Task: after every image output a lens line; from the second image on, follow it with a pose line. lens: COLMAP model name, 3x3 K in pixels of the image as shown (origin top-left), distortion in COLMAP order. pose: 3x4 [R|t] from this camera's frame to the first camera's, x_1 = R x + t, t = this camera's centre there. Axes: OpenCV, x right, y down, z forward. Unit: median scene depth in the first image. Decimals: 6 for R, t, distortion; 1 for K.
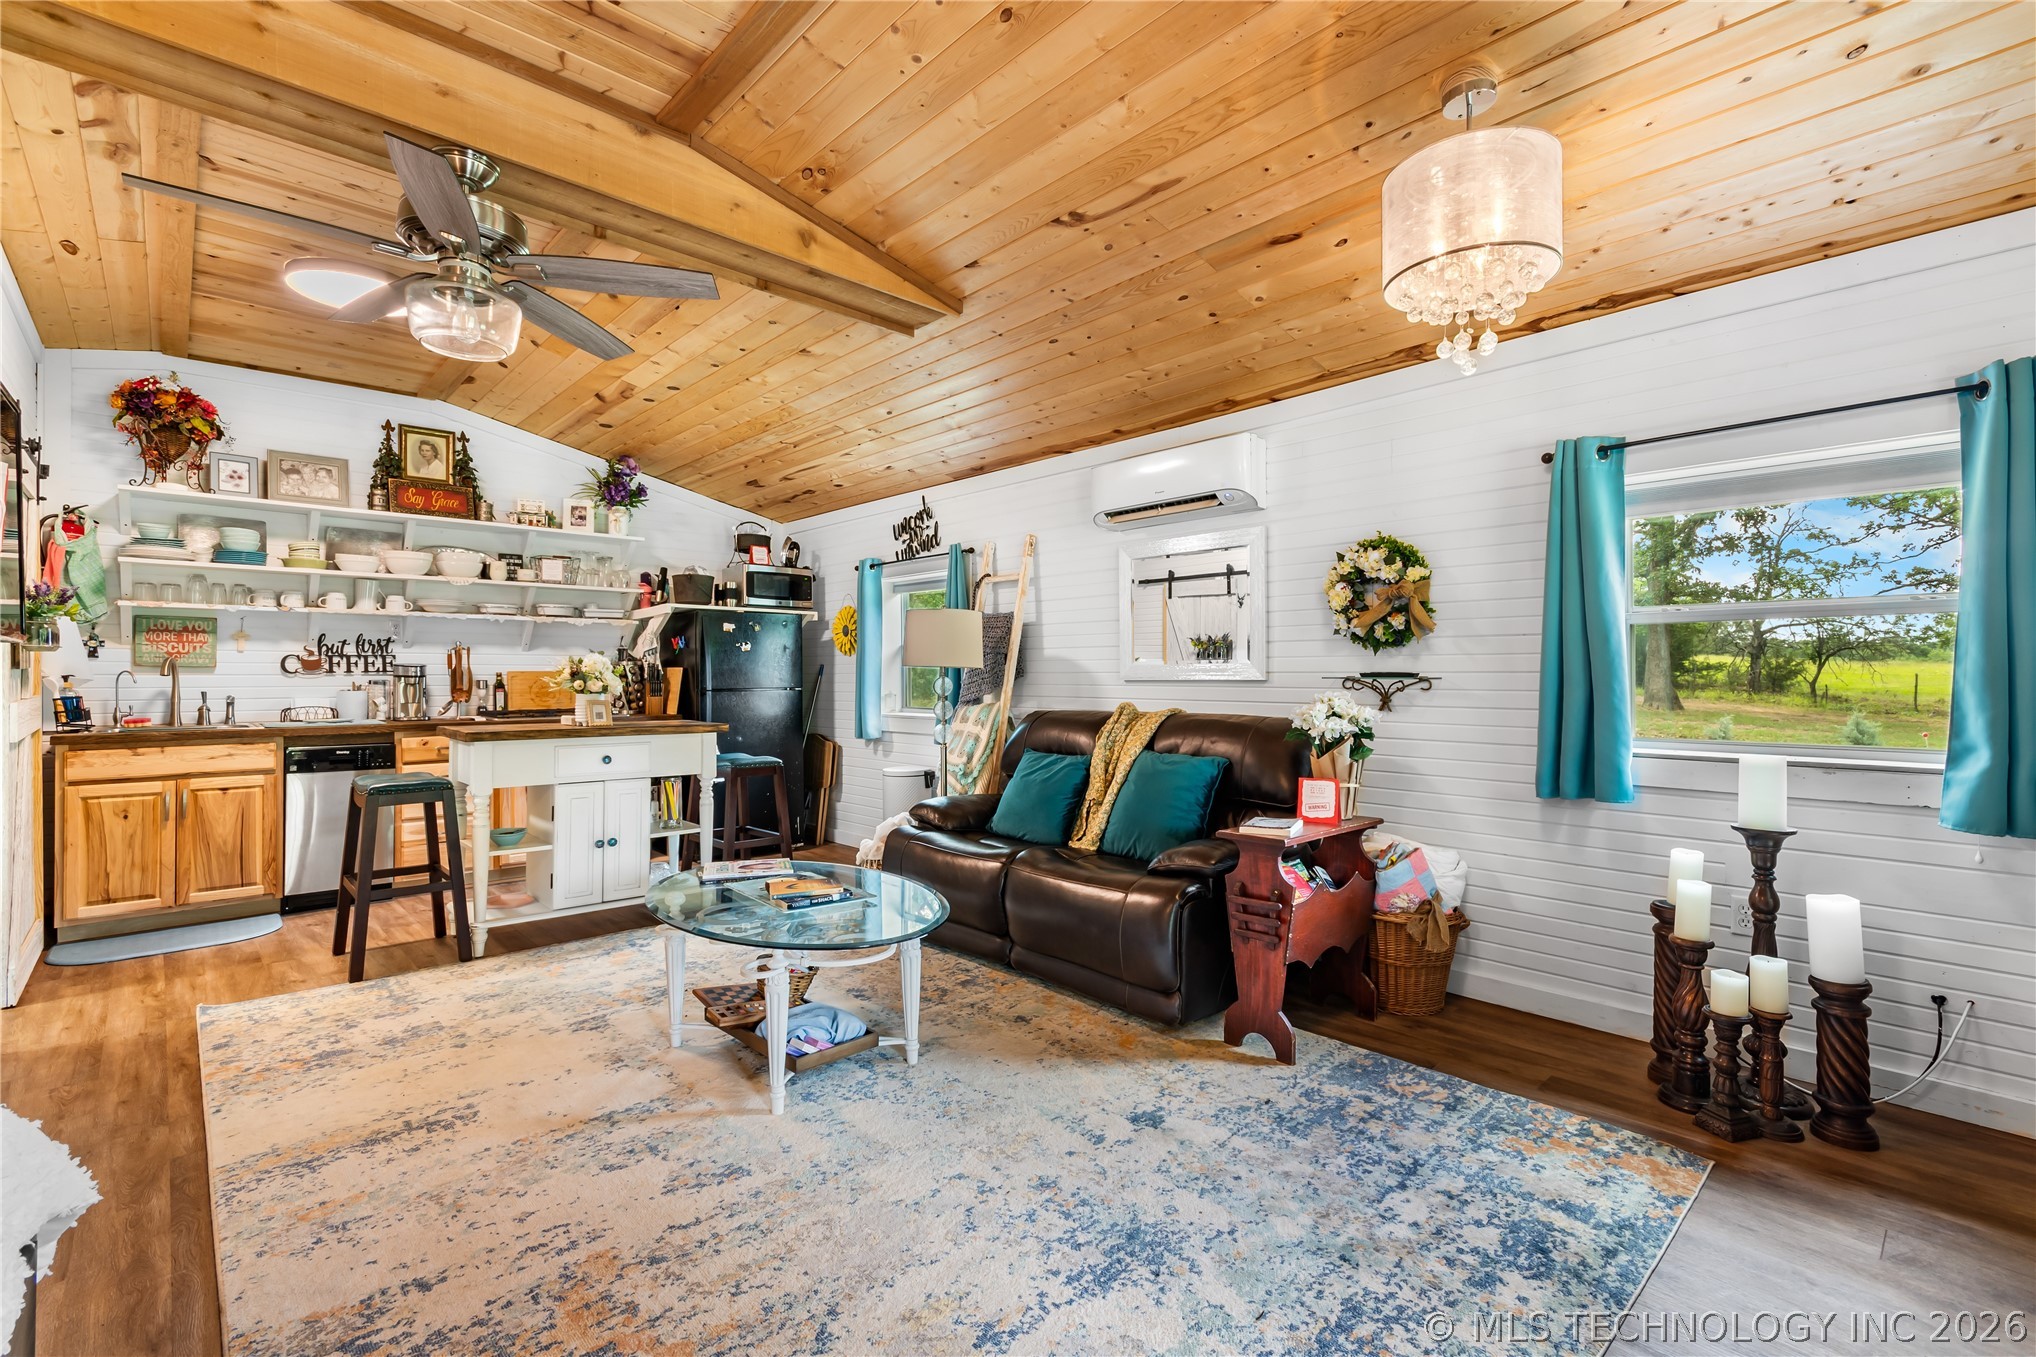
lens RADIAL K [[906.5, 0, 1018.0], [0, 906.5, 674.4], [0, 0, 1]] dist [0.004511, -0.000913]
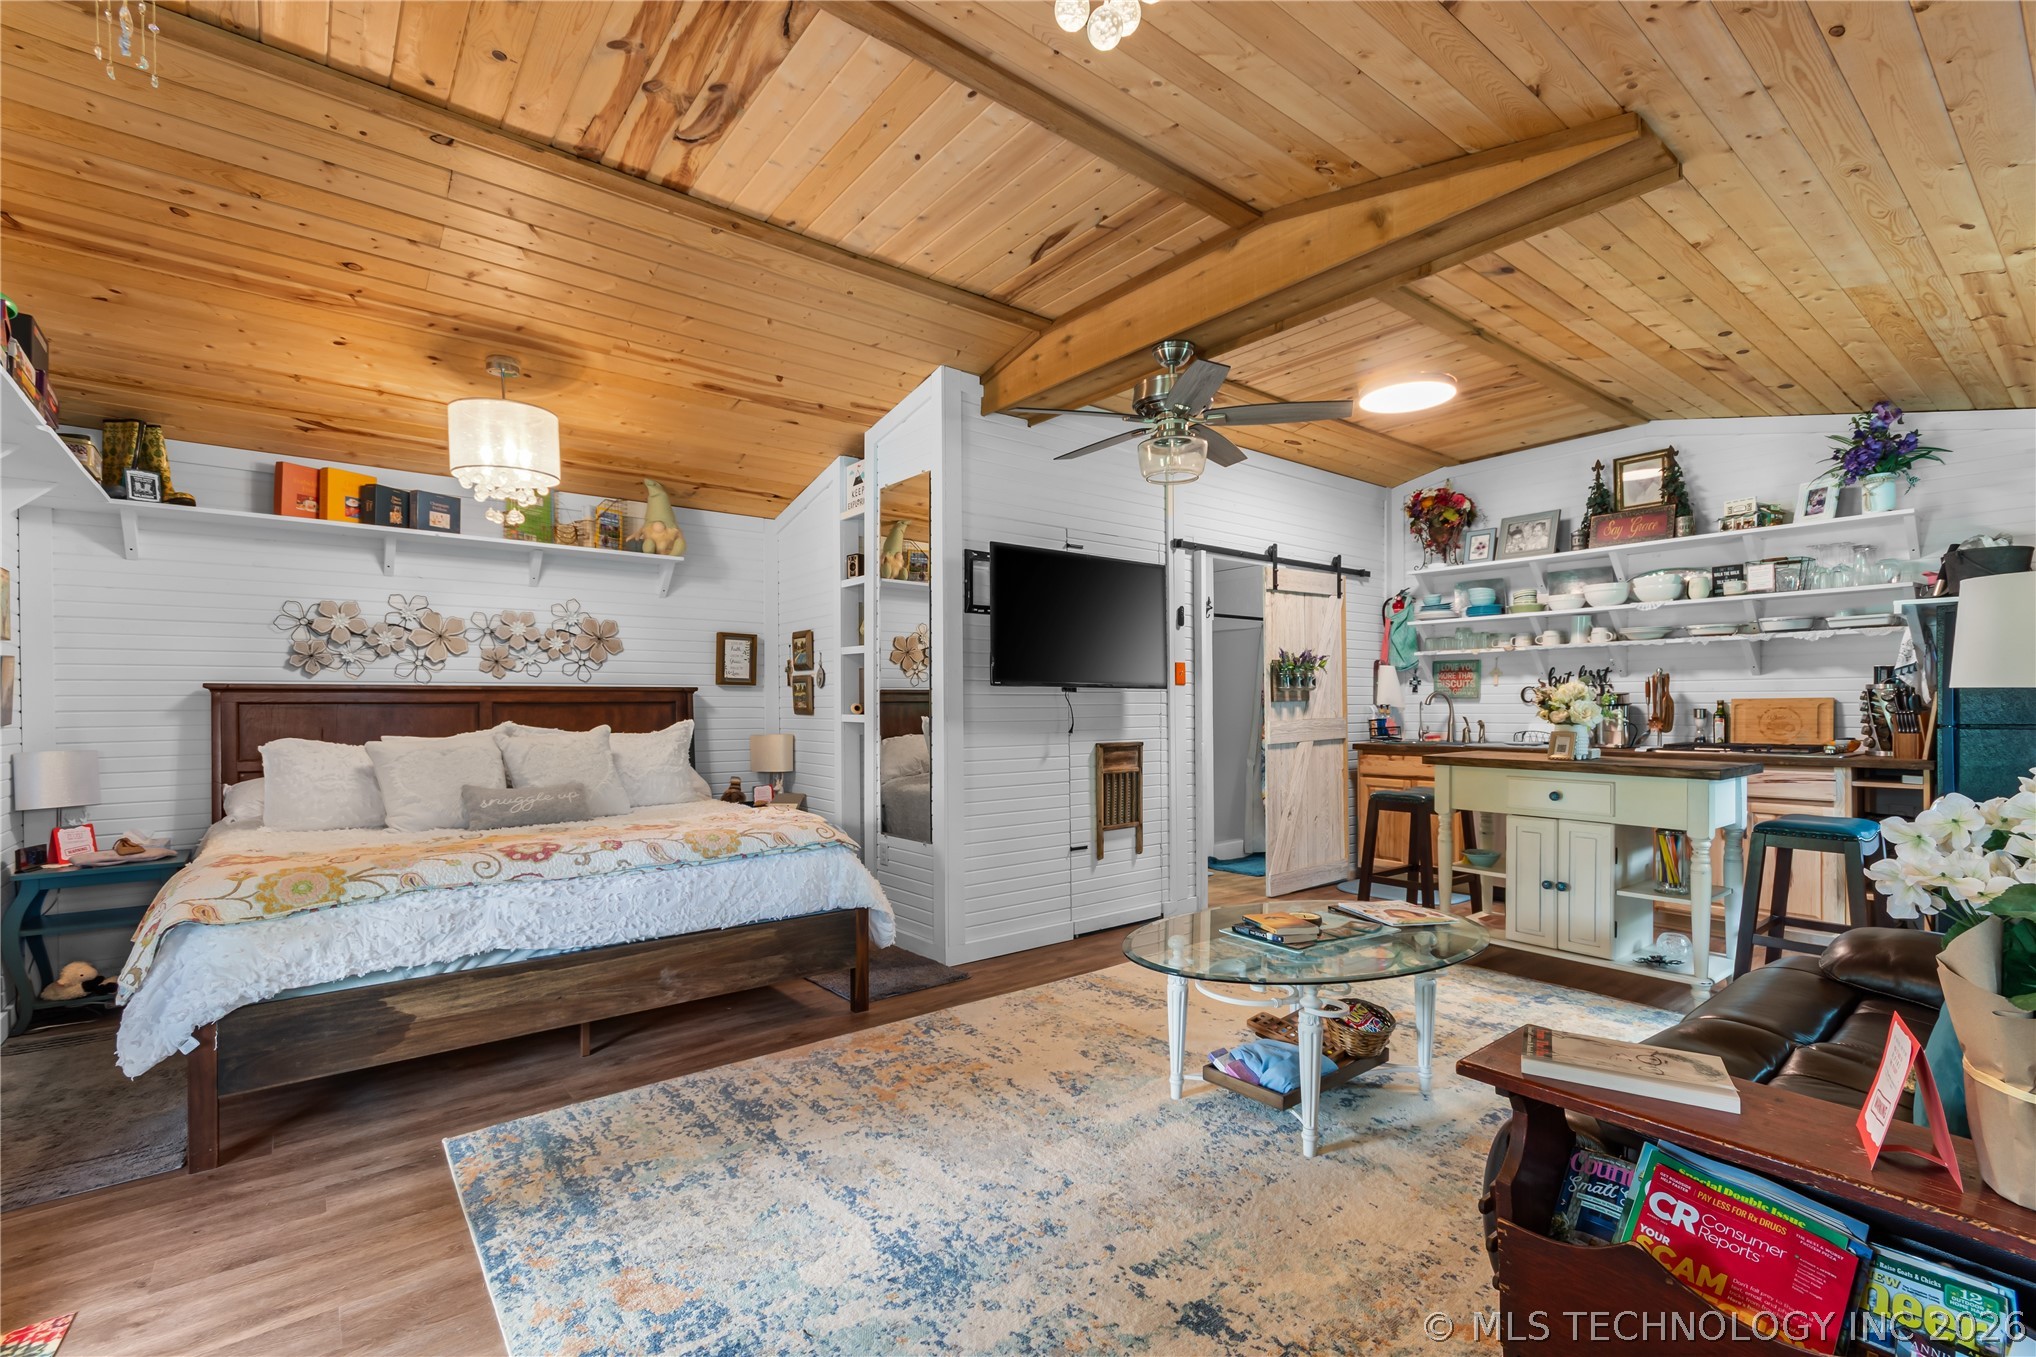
lens RADIAL K [[906.5, 0, 1028.8], [0, 906.5, 710.7], [0, 0, 1]] dist [0.004511, -0.000913]
pose [[-0.071482, 0.006147, -0.997423, 0.440997], [0.006197, 0.999964, 0.005719, -0.001253], [0.997423, -0.005772, -0.071518, 0.460543]]
